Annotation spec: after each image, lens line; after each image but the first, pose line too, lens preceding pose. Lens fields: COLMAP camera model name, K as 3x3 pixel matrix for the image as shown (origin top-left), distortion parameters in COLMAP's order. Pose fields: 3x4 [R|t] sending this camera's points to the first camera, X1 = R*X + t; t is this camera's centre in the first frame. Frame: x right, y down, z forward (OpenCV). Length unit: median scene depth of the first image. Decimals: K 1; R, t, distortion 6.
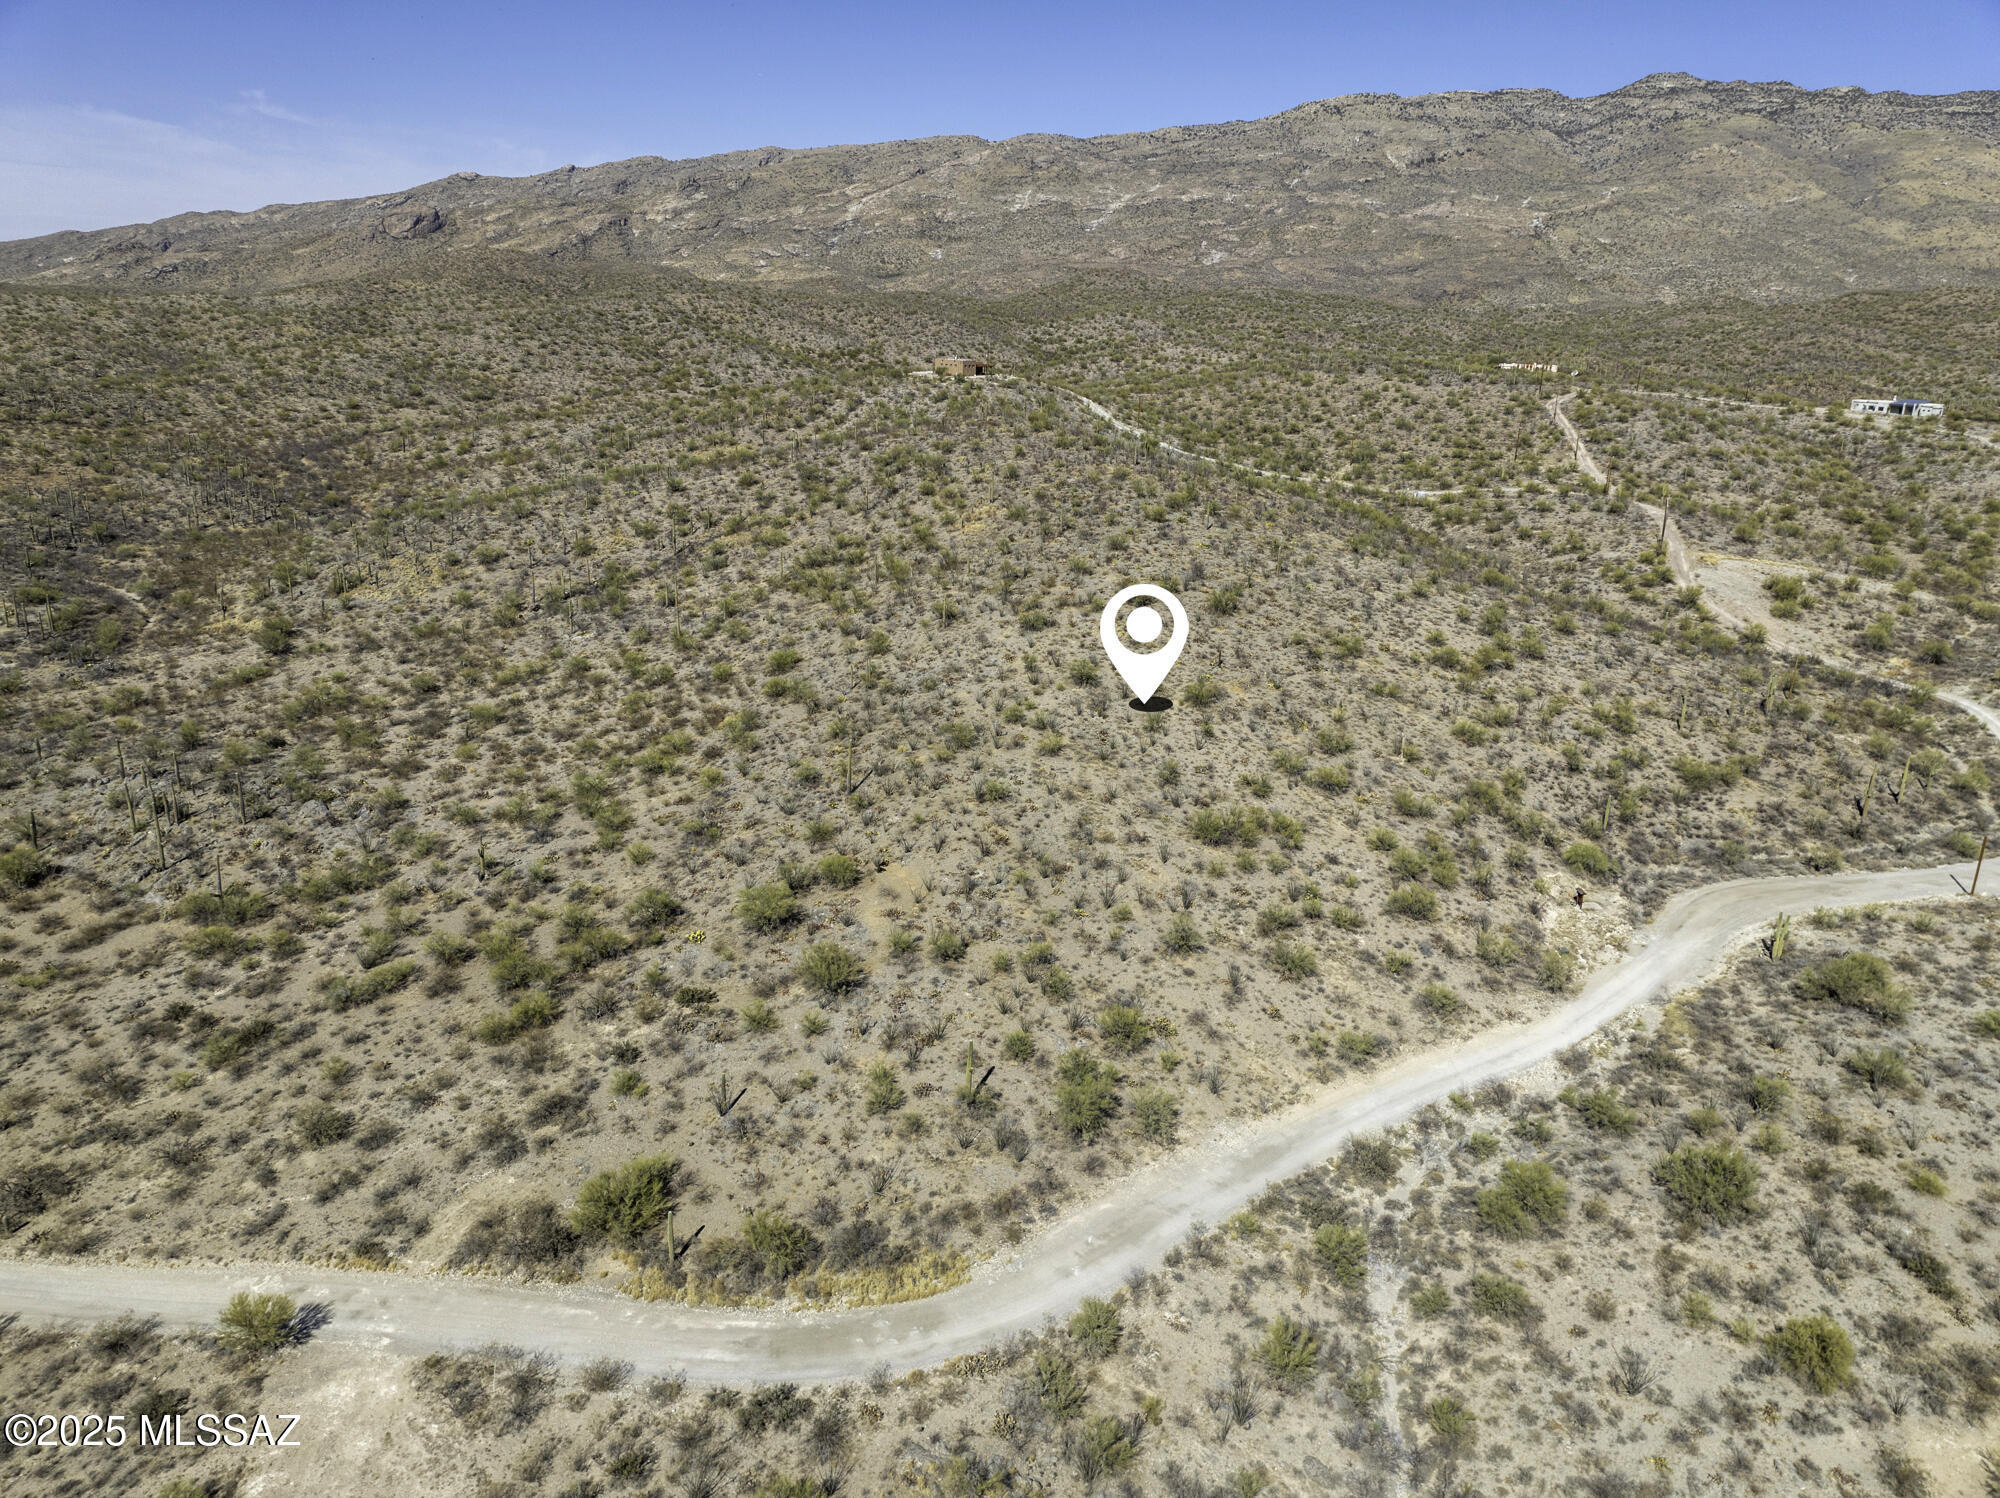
lens RADIAL K [[1413.4, 0, 1000.0], [0, 1413.4, 749.0], [0, 0, 1]] dist [-0.052826, 0.022353]
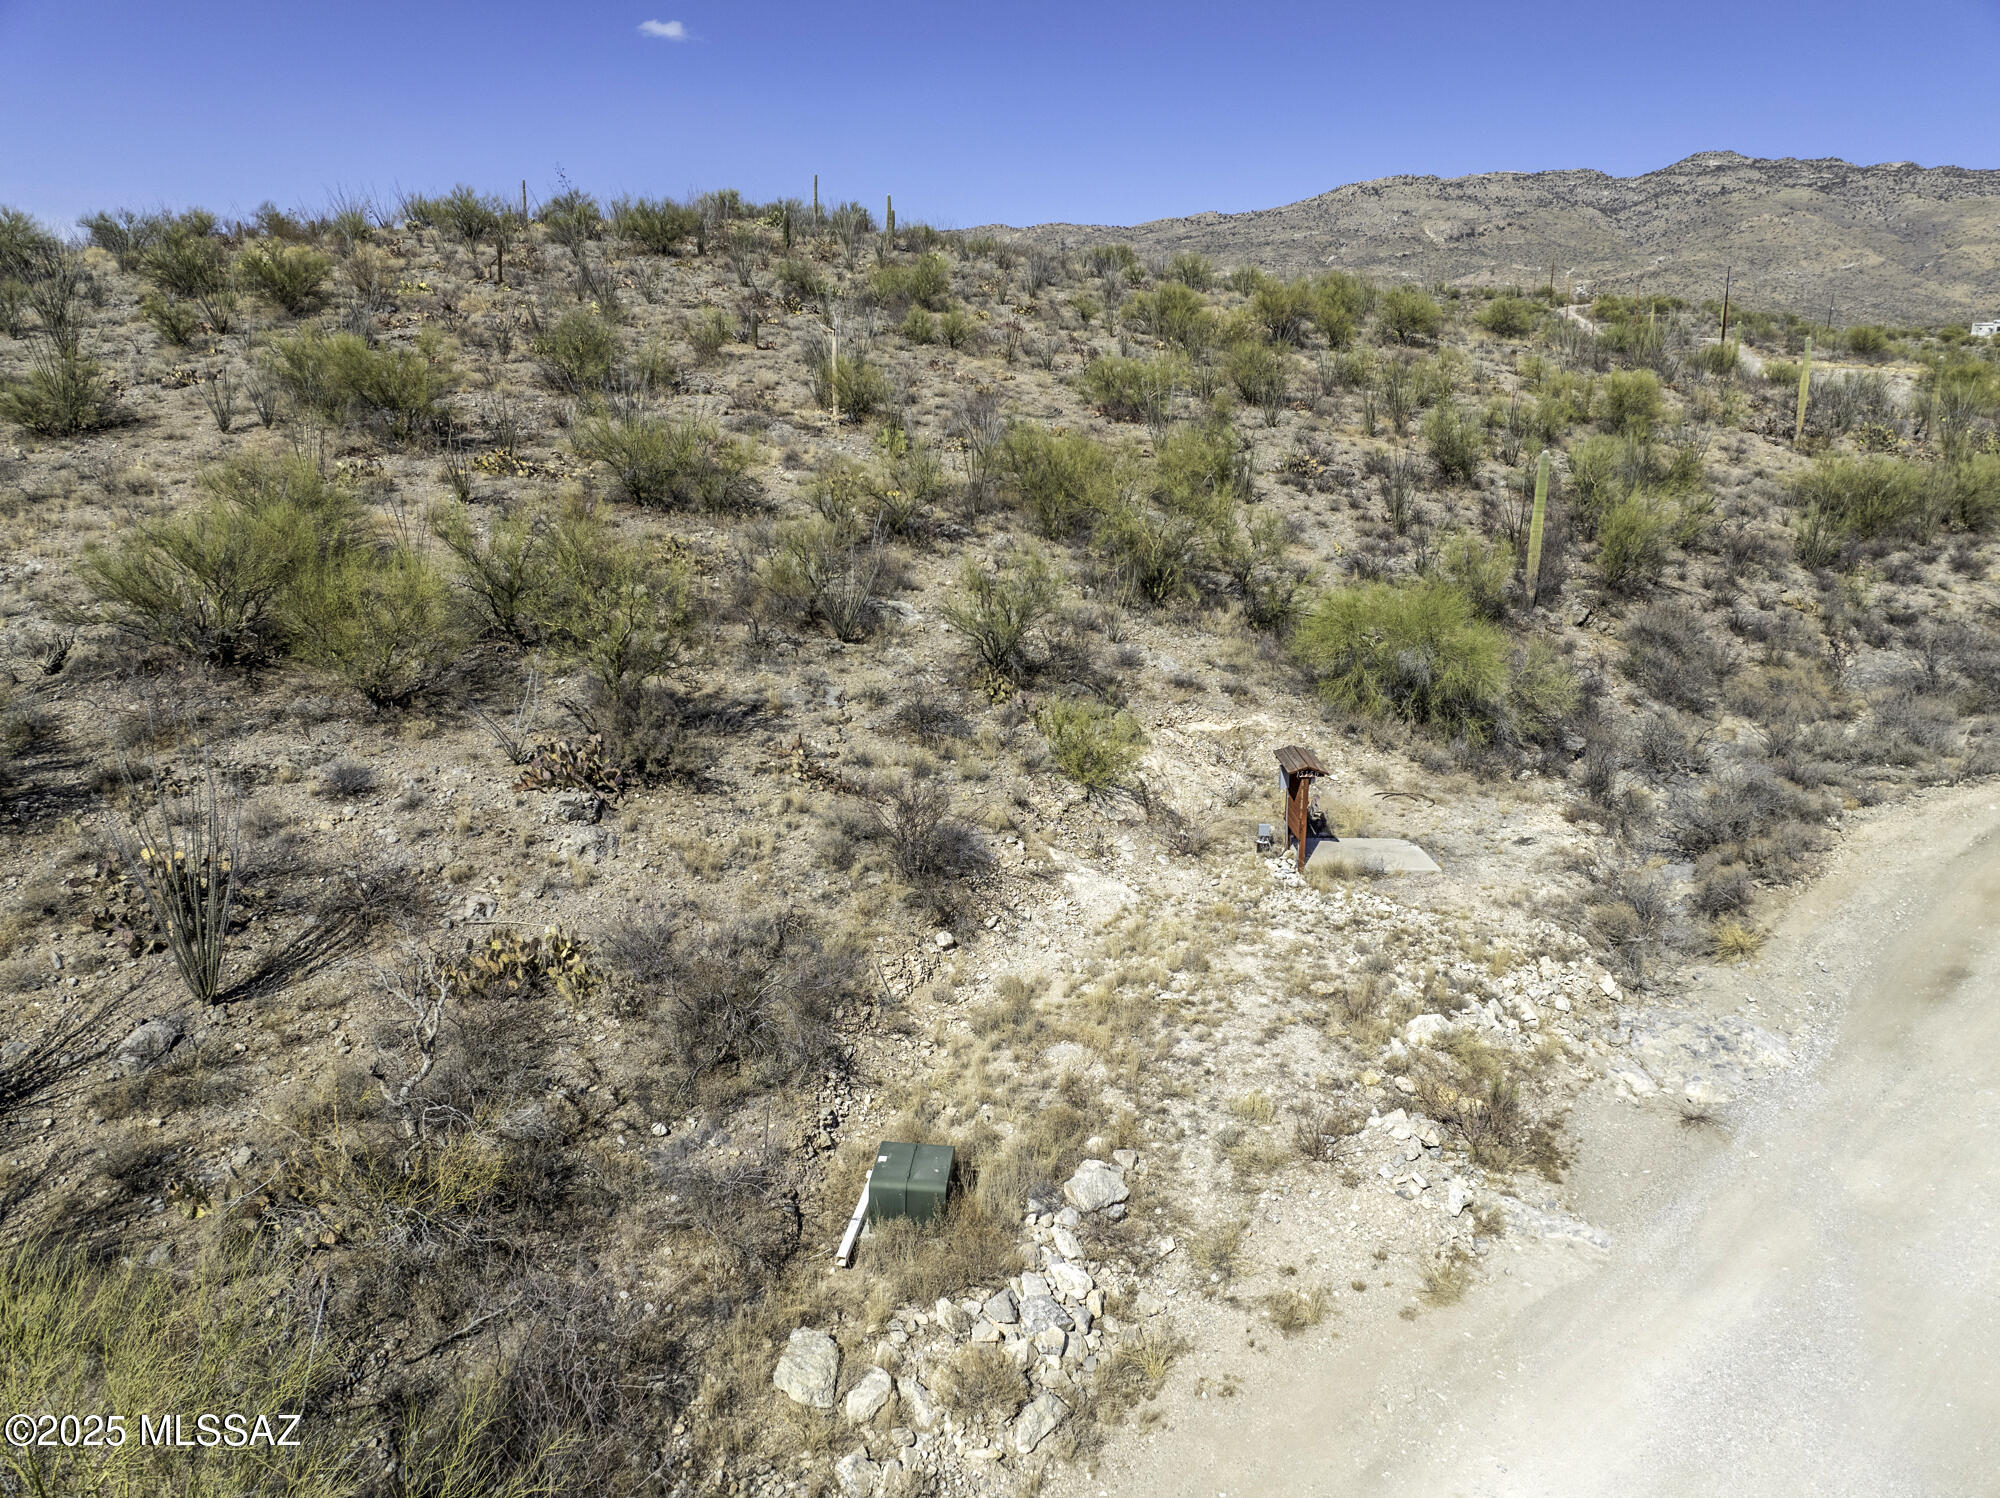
lens RADIAL K [[1413.4, 0, 1000.0], [0, 1413.4, 749.0], [0, 0, 1]] dist [-0.052826, 0.022353]
pose [[0.999288, 0.000593, -0.037717, 0.298277], [-0.003134, 0.997724, -0.067353, 0.085862], [0.037591, 0.067423, 0.997016, 0.645311]]
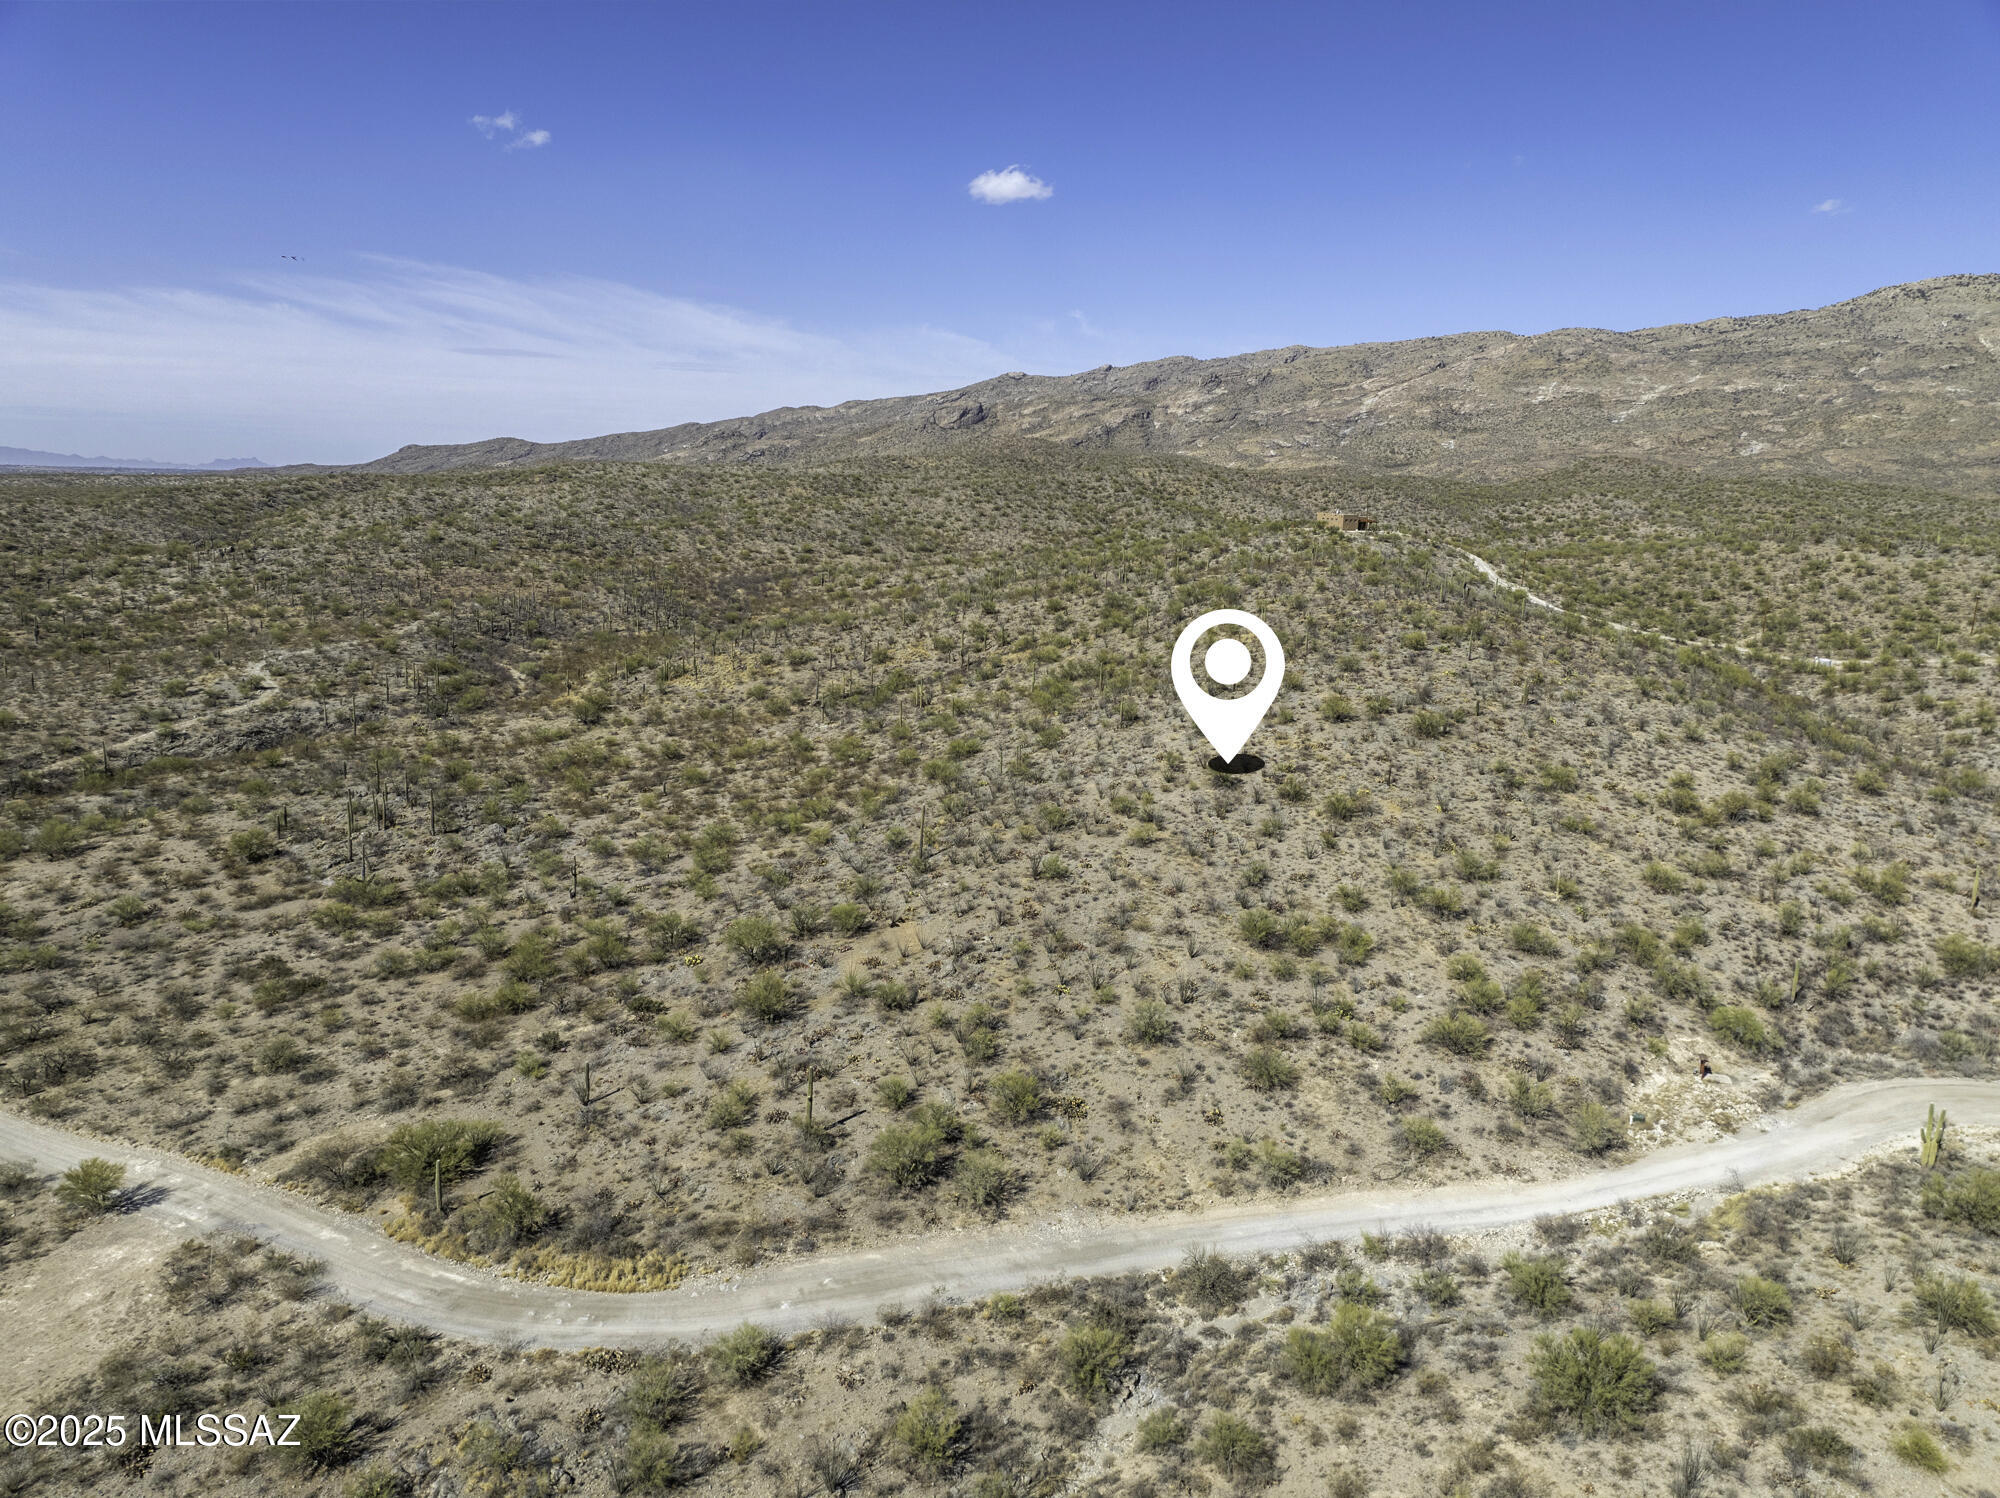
lens RADIAL K [[1413.4, 0, 1000.0], [0, 1413.4, 749.0], [0, 0, 1]] dist [-0.052826, 0.022353]
pose [[0.936215, 0.071029, -0.344176, 0.230359], [-0.114982, 0.987369, -0.109002, 0.046180], [0.332086, 0.141624, 0.932556, 0.066187]]
